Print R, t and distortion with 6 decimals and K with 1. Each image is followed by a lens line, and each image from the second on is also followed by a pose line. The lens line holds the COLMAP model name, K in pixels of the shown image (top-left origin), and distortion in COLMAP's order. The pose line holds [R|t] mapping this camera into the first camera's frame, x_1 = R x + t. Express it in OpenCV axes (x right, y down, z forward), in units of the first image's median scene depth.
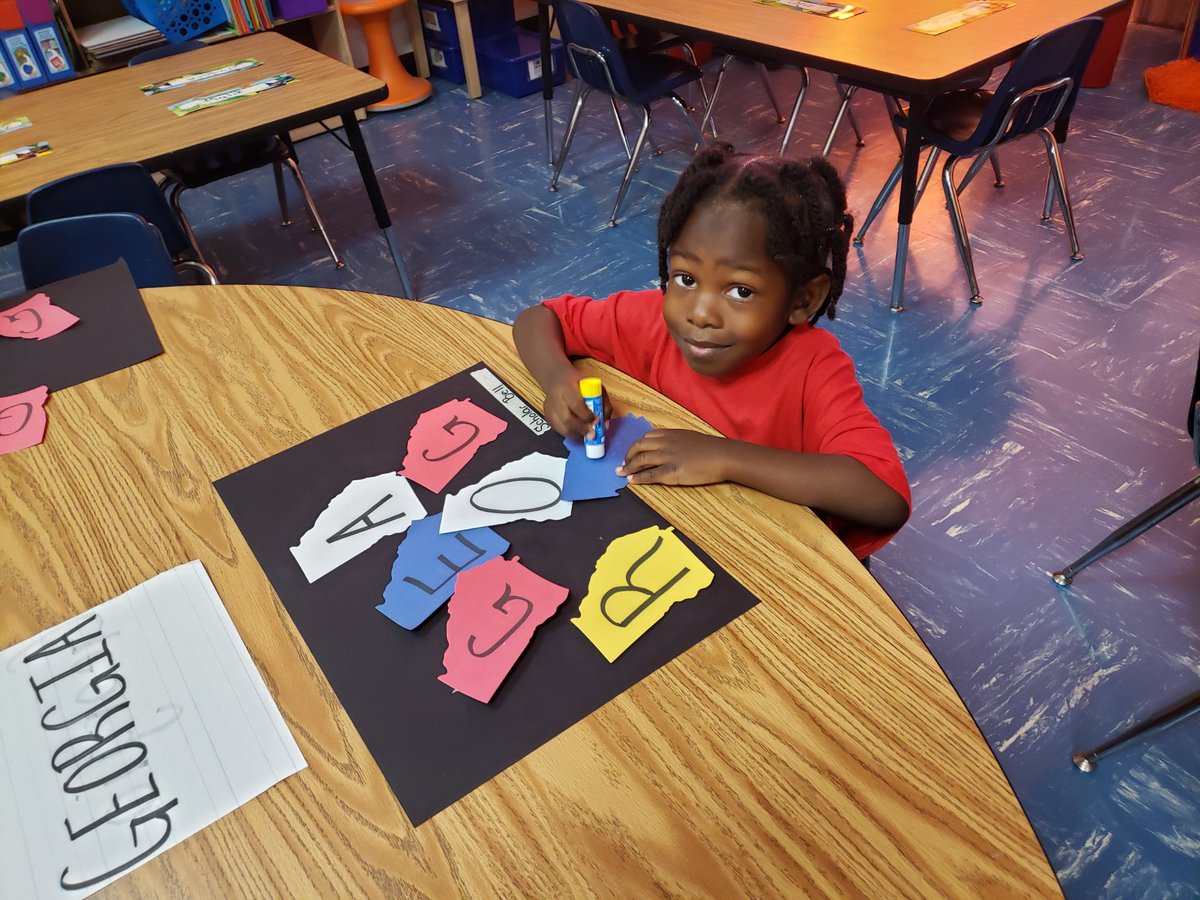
lens RADIAL K [[933.9, 0, 592.1], [0, 933.9, 451.7], [0, 0, 1]] dist [0.040328, -0.043246]
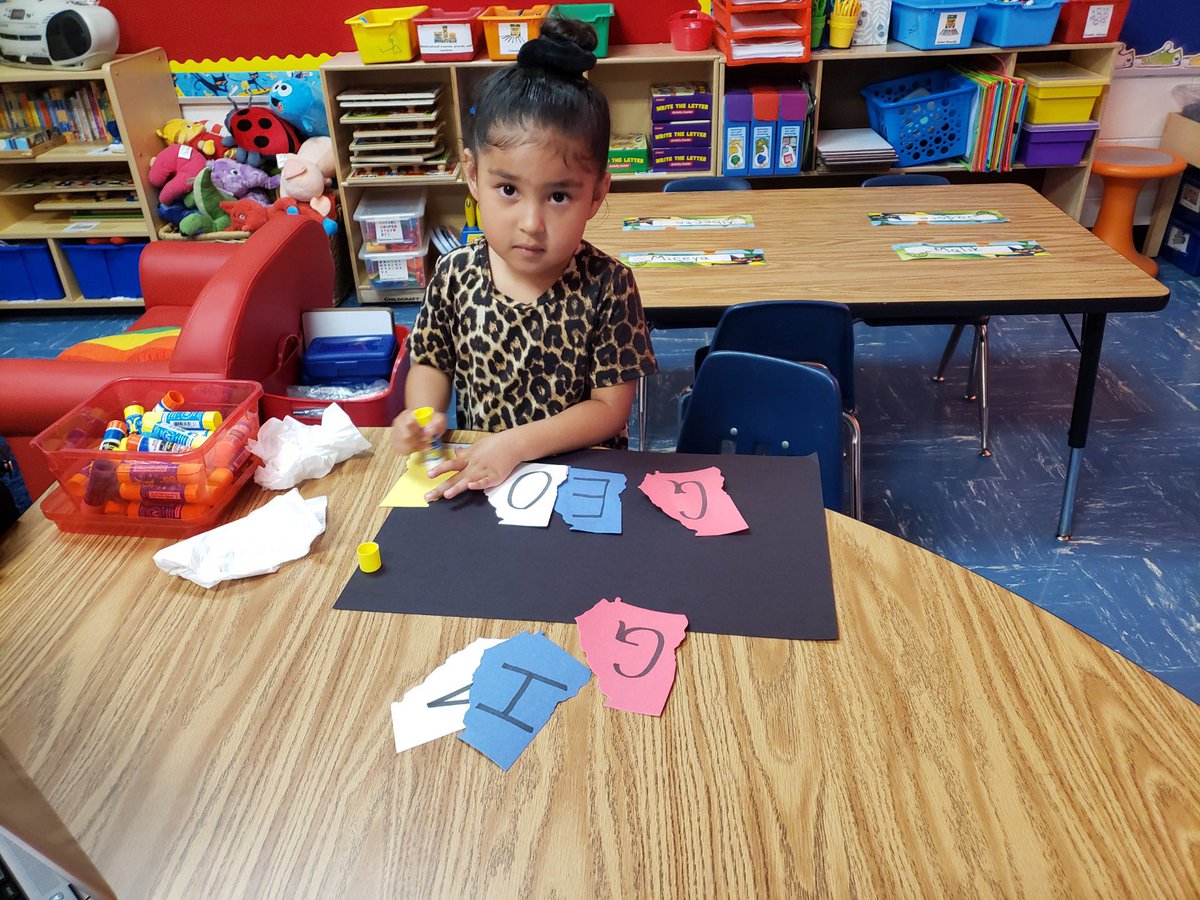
lens RADIAL K [[930.5, 0, 608.7], [0, 930.5, 443.0], [0, 0, 1]] dist [0.040743, -0.041392]
pose [[0.788178, 0.371319, -0.490812, -0.154212], [-0.420560, 0.907198, 0.010969, -0.090228], [0.449337, 0.197771, 0.871196, 0.138223]]
